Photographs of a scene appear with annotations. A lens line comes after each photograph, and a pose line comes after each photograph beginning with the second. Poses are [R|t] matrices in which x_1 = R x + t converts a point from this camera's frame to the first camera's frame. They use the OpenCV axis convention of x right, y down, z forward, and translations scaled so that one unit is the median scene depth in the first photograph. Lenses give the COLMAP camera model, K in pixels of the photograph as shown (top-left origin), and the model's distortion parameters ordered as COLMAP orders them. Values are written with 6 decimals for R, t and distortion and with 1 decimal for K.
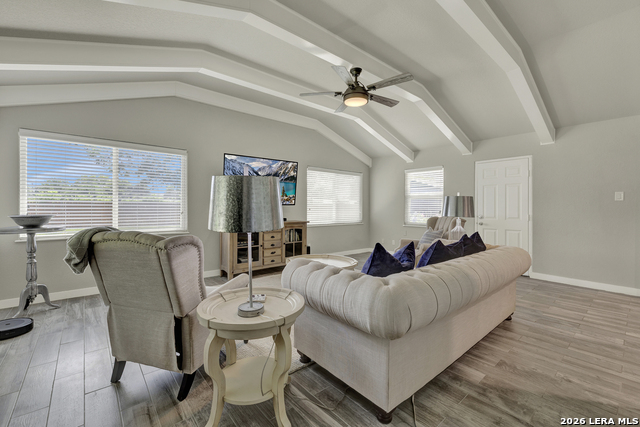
lens RADIAL K [[274.0, 0, 312.1], [0, 274.0, 205.6], [0, 0, 1]] dist [0.002530, -0.000692]
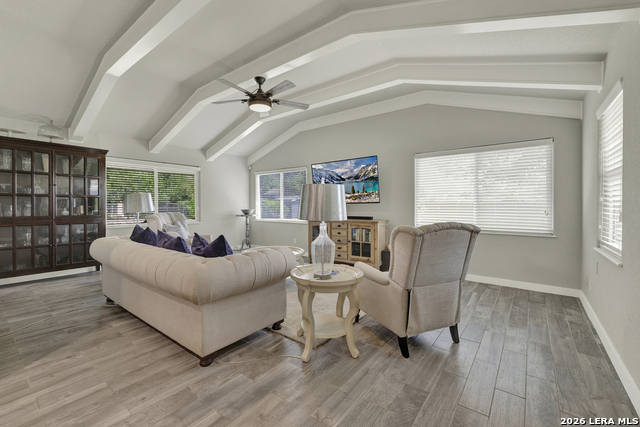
lens RADIAL K [[274.0, 0, 316.3], [0, 274.0, 204.6], [0, 0, 1]] dist [0.002530, -0.000692]
pose [[0.208952, -0.009646, -0.977878, 1.231304], [0.006205, 0.999944, -0.008537, 0.016755], [0.977906, -0.004284, 0.209001, 0.961464]]
